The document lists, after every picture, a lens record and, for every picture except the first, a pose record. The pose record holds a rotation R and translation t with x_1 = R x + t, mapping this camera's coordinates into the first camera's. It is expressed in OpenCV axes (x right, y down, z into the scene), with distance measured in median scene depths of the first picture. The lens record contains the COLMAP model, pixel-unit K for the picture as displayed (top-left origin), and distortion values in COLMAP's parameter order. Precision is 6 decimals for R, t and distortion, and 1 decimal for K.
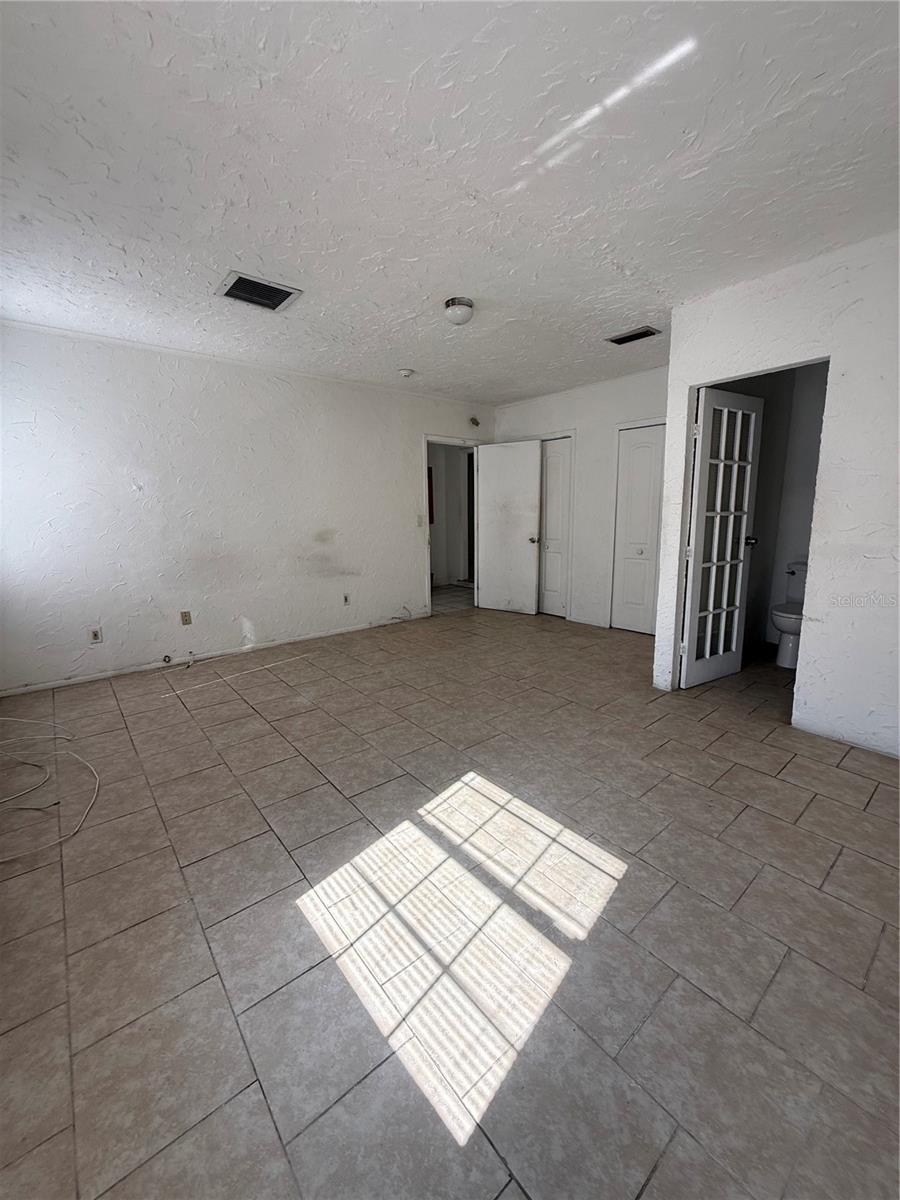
lens RADIAL K [[477.7, 0, 449.3], [0, 477.7, 597.9], [0, 0, 1]] dist [0.000856, -0.000290]
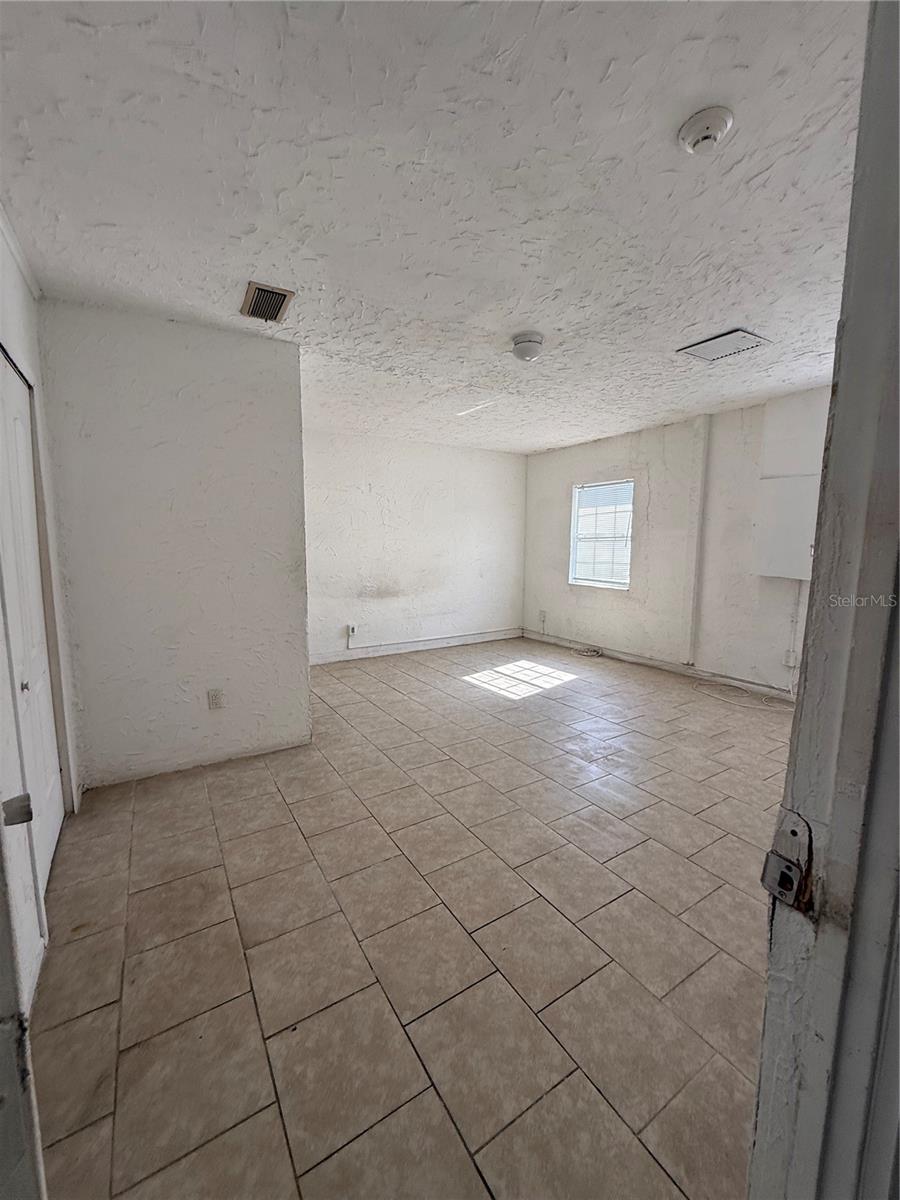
lens RADIAL K [[477.7, 0, 449.3], [0, 477.7, 597.9], [0, 0, 1]] dist [0.000856, -0.000290]
pose [[-0.990378, -0.006508, 0.138239, 0.050714], [0.035108, 0.954402, 0.296453, -0.531568], [-0.133864, 0.298454, -0.944990, 2.655546]]
